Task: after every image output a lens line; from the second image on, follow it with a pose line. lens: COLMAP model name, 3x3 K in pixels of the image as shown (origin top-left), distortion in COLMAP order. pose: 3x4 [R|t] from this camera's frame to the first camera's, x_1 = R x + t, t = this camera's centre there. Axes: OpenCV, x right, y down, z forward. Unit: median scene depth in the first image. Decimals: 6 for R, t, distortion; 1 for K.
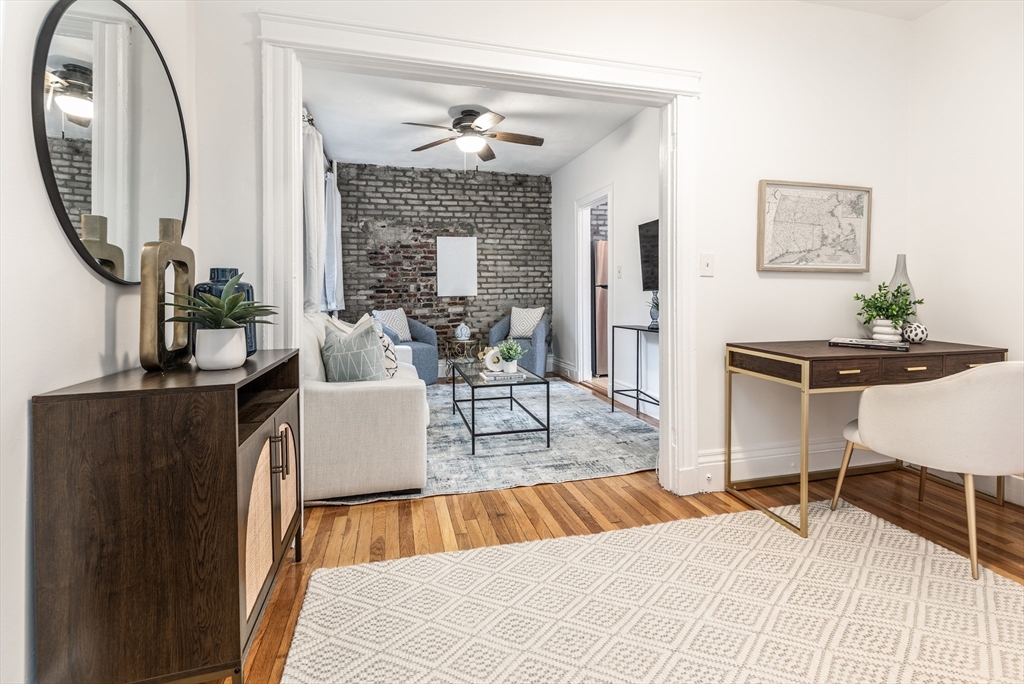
lens RADIAL K [[578.3, 0, 524.6], [0, 578.3, 353.1], [0, 0, 1]] dist [0.004244, 0.002190]
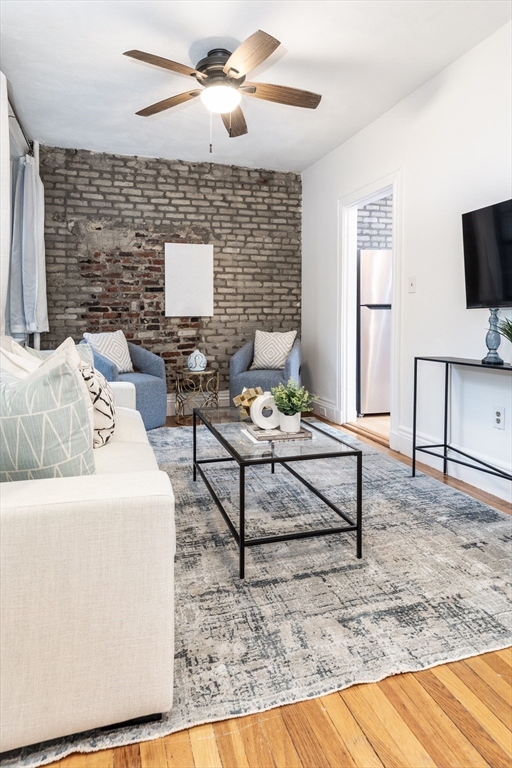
lens RADIAL K [[581.2, 0, 256.0], [0, 581.2, 384.0], [0, 0, 1]] dist [-0.001794, -0.001796]
pose [[0.999776, 0.006949, 0.020016, -0.039487], [-0.007182, 0.999907, 0.011618, -0.013834], [-0.019933, -0.011759, 0.999732, 0.182598]]
